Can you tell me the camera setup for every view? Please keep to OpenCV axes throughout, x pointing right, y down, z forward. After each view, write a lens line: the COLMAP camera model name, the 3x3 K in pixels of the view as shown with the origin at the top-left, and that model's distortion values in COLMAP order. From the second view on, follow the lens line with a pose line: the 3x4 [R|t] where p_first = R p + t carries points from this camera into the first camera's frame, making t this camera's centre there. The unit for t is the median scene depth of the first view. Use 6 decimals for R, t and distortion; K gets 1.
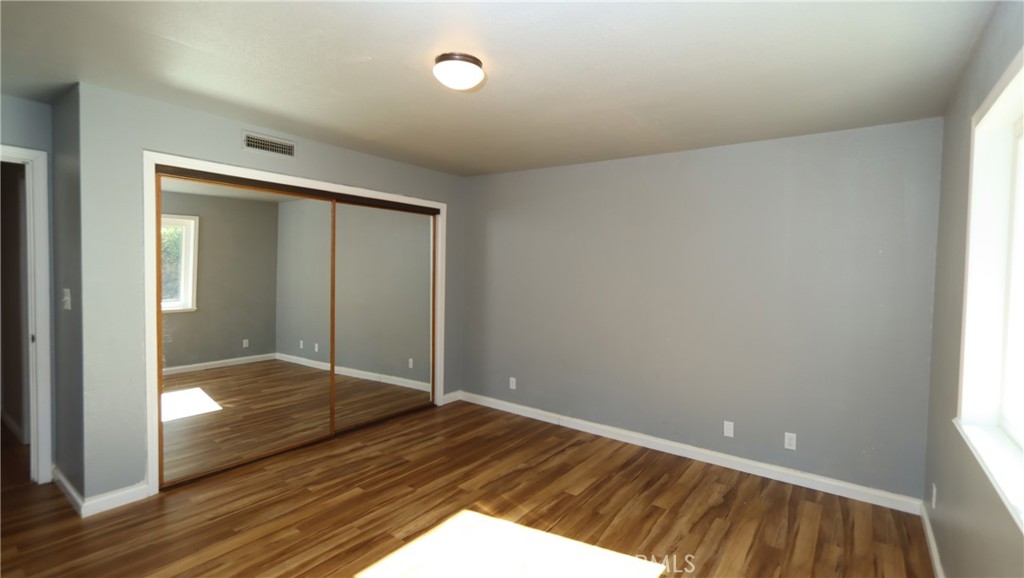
lens RADIAL K [[466.1, 0, 509.5], [0, 466.1, 283.6], [0, 0, 1]] dist [-0.000166, -0.000167]
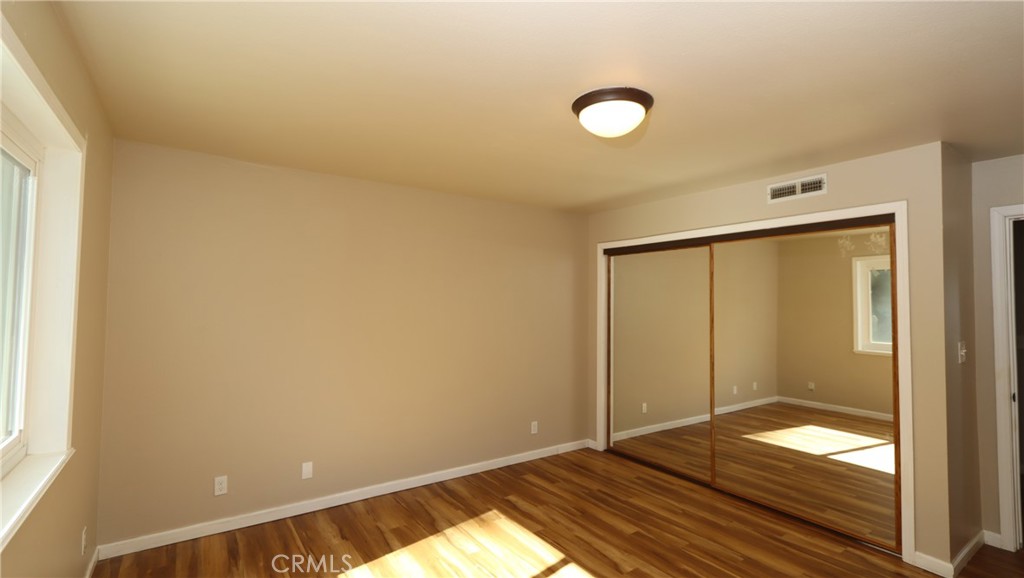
lens RADIAL K [[466.1, 0, 509.5], [0, 466.1, 283.6], [0, 0, 1]] dist [-0.000166, -0.000167]
pose [[-0.329049, -0.070853, -0.941651, 0.657467], [-0.055337, 0.996914, -0.055674, -0.012002], [0.942690, 0.033789, -0.331954, 0.863349]]
